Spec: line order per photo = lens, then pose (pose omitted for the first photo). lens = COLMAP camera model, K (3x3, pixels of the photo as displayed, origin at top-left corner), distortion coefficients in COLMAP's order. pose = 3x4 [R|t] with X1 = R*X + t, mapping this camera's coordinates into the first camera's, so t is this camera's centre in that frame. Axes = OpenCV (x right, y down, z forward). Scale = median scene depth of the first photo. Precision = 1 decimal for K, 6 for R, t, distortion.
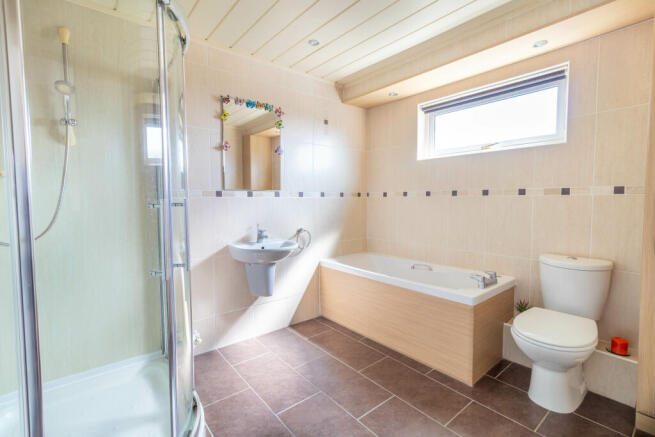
lens RADIAL K [[299.8, 0, 330.2], [0, 299.8, 216.9], [0, 0, 1]] dist [0.001701, 0.000437]
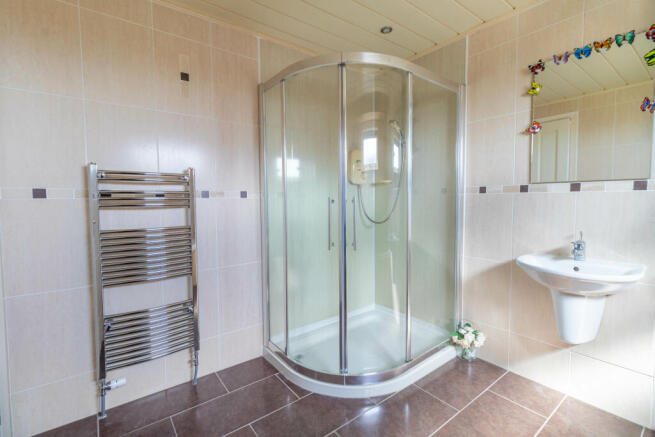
lens RADIAL K [[299.8, 0, 330.2], [0, 299.8, 216.9], [0, 0, 1]] dist [0.001701, 0.000437]
pose [[-0.042776, 0.062892, -0.997103, 0.475836], [-0.049015, 0.996683, 0.064968, -0.027479], [0.997882, 0.051652, -0.039551, 0.511691]]
